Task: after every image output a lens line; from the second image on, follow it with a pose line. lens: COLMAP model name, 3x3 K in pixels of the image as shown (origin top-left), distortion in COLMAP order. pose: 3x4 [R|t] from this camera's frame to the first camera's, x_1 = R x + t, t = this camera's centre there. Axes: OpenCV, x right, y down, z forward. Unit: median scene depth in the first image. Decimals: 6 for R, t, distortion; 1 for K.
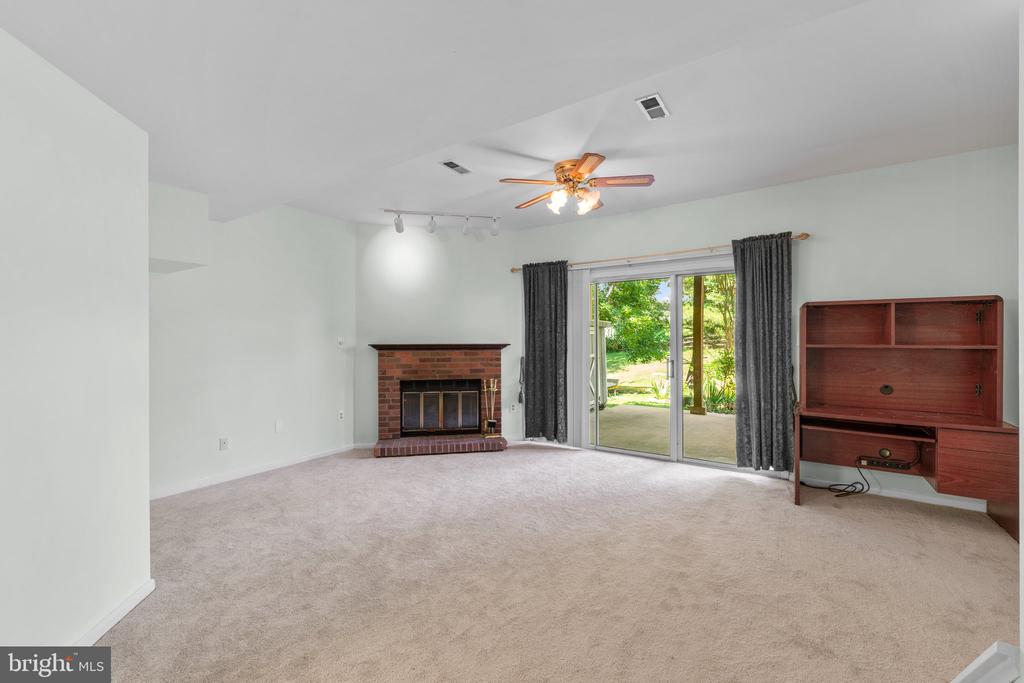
lens RADIAL K [[430.8, 0, 519.9], [0, 430.8, 336.9], [0, 0, 1]] dist [0.005075, 0.000465]
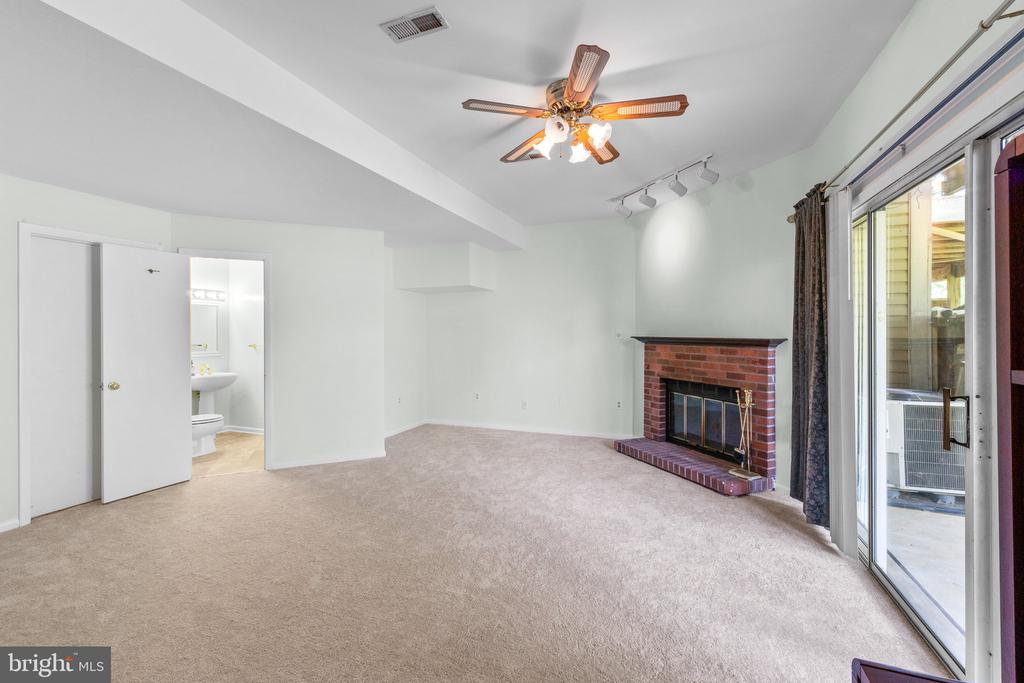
lens RADIAL K [[430.8, 0, 516.2], [0, 430.8, 334.2], [0, 0, 1]] dist [0.005075, 0.000465]
pose [[0.220540, 0.005918, -0.975360, 0.530673], [0.000500, 0.999981, 0.006181, 0.005453], [0.975378, -0.001850, 0.220533, 0.510137]]
